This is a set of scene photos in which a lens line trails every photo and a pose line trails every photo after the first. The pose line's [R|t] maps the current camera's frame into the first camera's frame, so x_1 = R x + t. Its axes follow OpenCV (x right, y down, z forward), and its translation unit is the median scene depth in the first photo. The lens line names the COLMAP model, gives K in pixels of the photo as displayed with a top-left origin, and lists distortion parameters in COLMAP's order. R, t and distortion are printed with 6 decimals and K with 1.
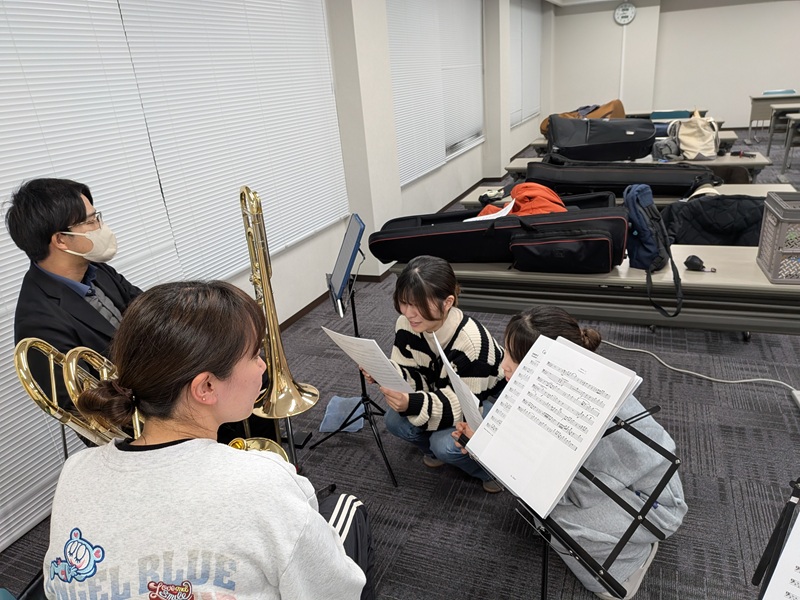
lens RADIAL K [[585.1, 0, 400.0], [0, 585.1, 300.0], [0, 0, 1]] dist [-0.052792, 0.000900]
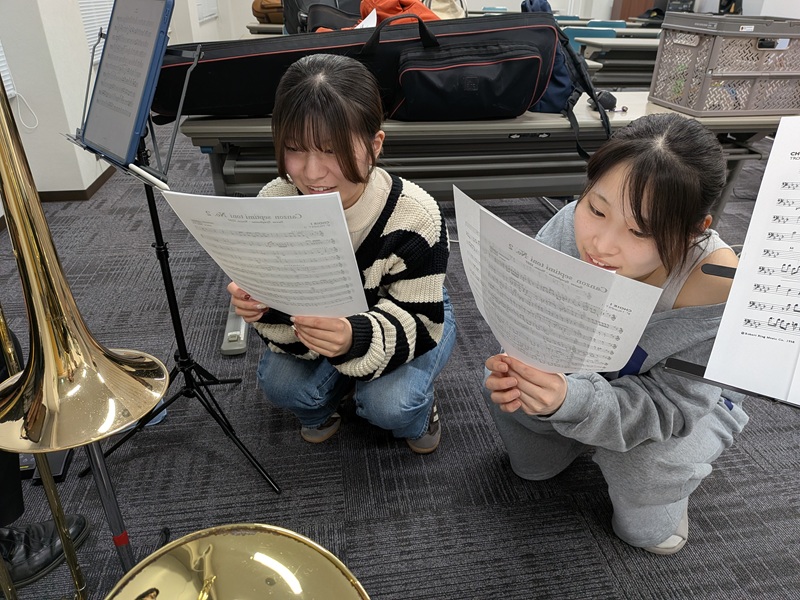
lens RADIAL K [[557.7, 0, 400.0], [0, 557.7, 300.0], [0, 0, 1]] dist [0.007454, 0.001120]
pose [[0.831422, -0.166950, 0.529967, -0.179741], [0.113121, 0.984676, 0.132727, 0.071660], [-0.544004, -0.050402, 0.837567, 0.497258]]
